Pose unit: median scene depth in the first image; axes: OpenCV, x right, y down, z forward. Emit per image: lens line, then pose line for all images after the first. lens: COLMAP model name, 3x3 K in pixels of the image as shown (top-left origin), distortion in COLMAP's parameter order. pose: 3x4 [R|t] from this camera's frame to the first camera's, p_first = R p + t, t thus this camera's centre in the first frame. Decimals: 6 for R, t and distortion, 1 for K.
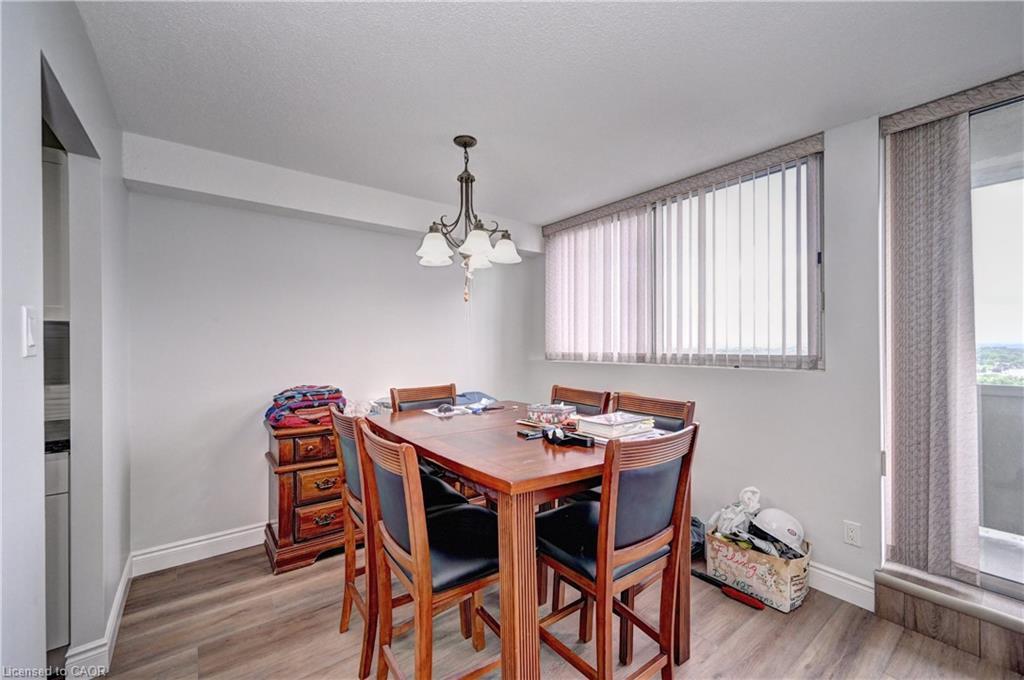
lens RADIAL K [[406.9, 0, 507.4], [0, 406.9, 345.5], [0, 0, 1]] dist [-0.001587, -0.000096]
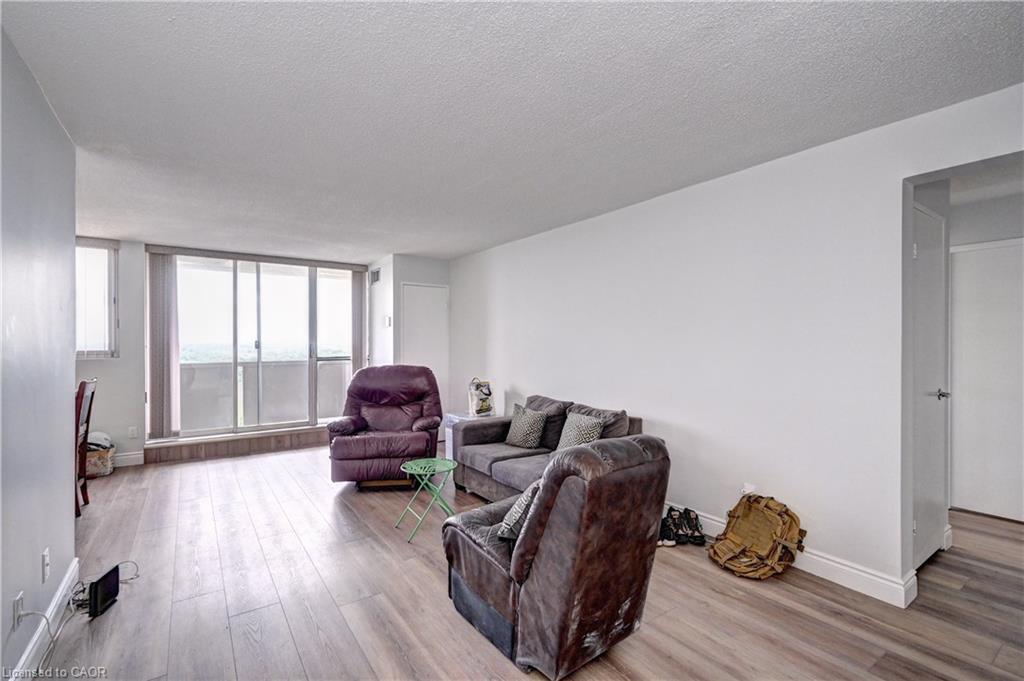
lens RADIAL K [[449.1, 0, 510.8], [0, 449.1, 337.4], [0, 0, 1]] dist [0.001978, 0.000101]
pose [[0.031868, 0.006854, 0.999469, -1.363728], [0.003616, 0.999969, -0.006973, -0.017572], [-0.999486, 0.003836, 0.031842, -0.995810]]
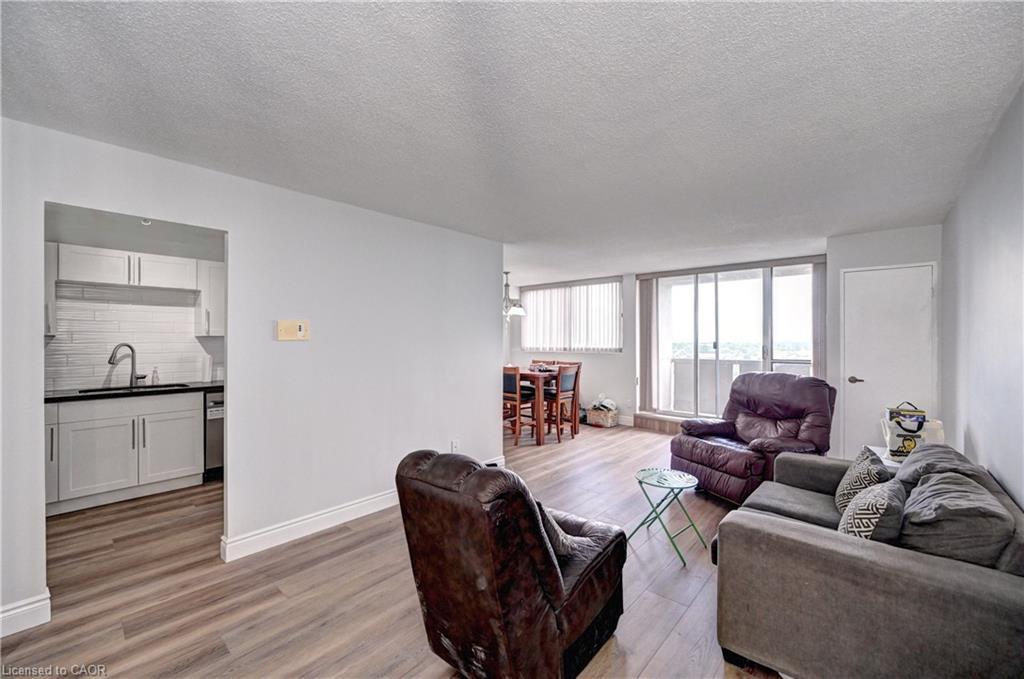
lens RADIAL K [[406.9, 0, 505.1], [0, 406.9, 340.3], [0, 0, 1]] dist [-0.001587, -0.000096]
pose [[0.982861, 0.003206, 0.184320, -0.644852], [-0.003186, 0.999995, -0.000404, -0.029575], [-0.184321, -0.000190, 0.982866, -1.813983]]
